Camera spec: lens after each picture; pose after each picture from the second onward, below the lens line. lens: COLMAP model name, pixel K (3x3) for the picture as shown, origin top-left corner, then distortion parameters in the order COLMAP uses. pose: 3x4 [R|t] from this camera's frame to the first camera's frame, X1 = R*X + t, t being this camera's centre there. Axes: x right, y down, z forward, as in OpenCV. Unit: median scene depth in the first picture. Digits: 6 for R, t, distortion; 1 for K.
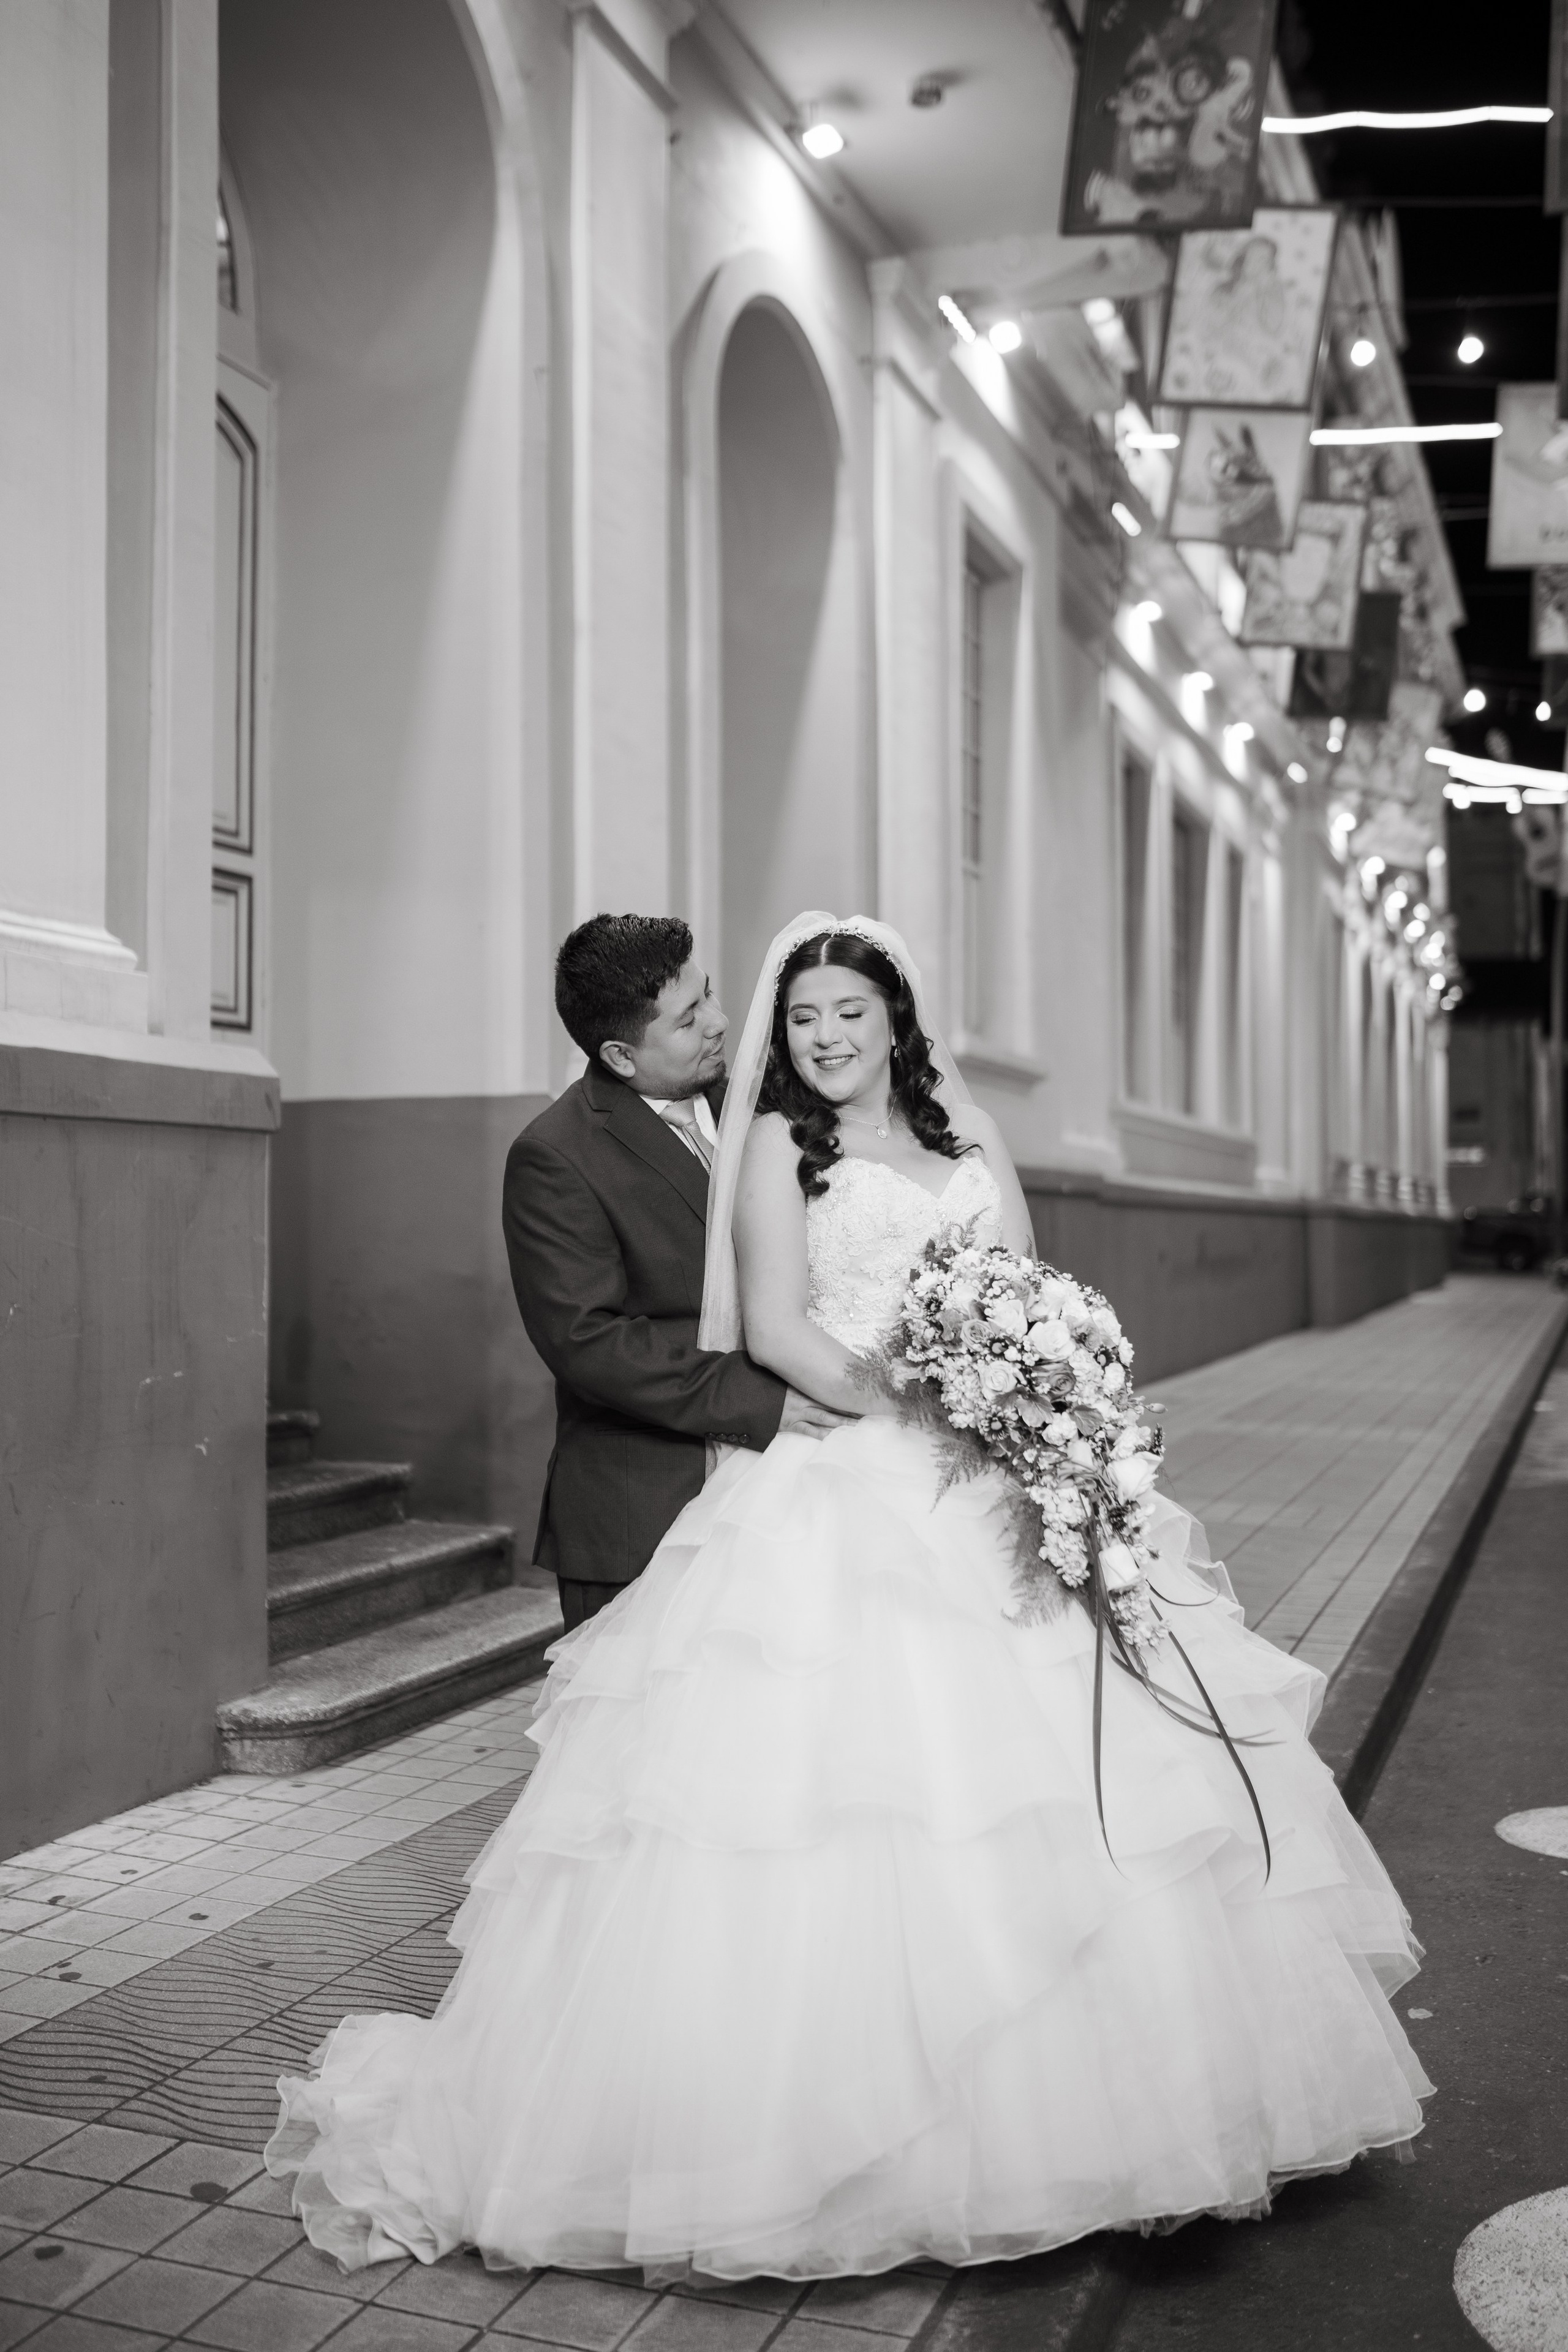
lens RADIAL K [[2353.7, 0, 779.8], [0, 2353.7, 1120.9], [0, 0, 1]] dist [-0.009002, -0.010211]
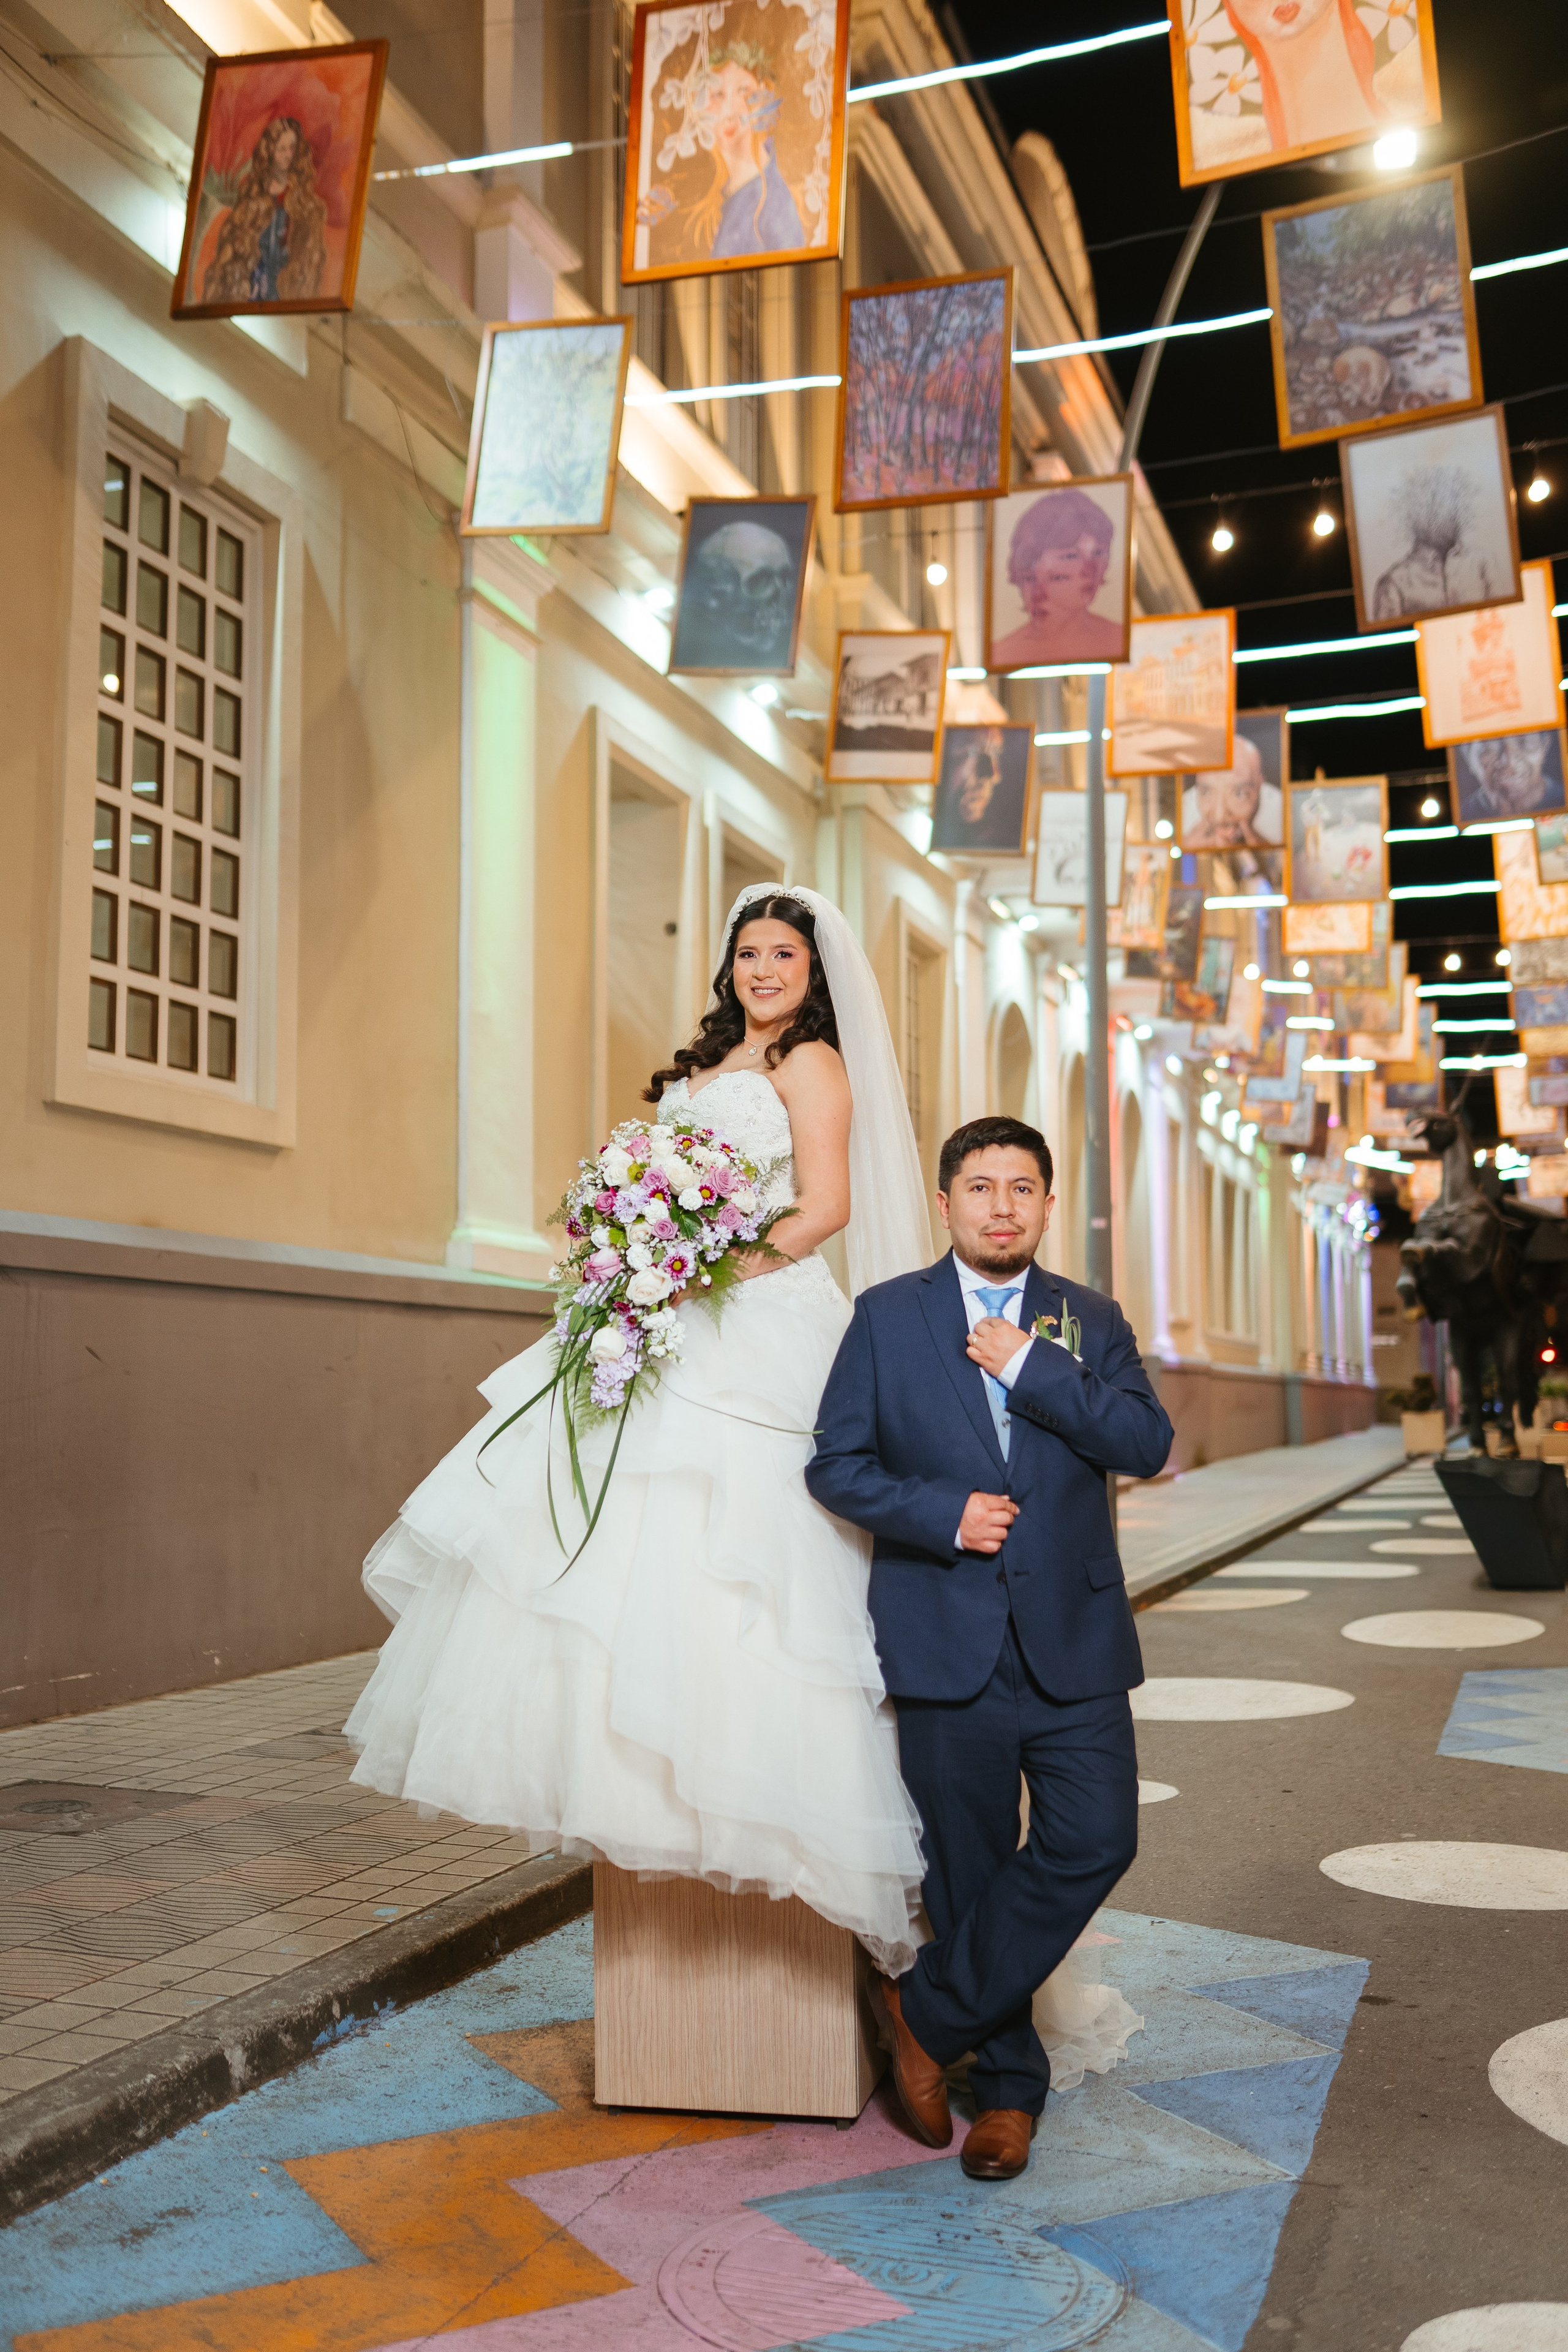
lens RADIAL K [[2240.5, 0, 751.8], [0, 2240.5, 1177.6], [0, 0, 1]] dist [0.014288, -0.000743]
pose [[0.999988, -0.004158, 0.002411, -0.963432], [0.004282, 0.998531, -0.054013, -0.132066], [-0.002183, 0.054022, 0.998537, -3.698693]]
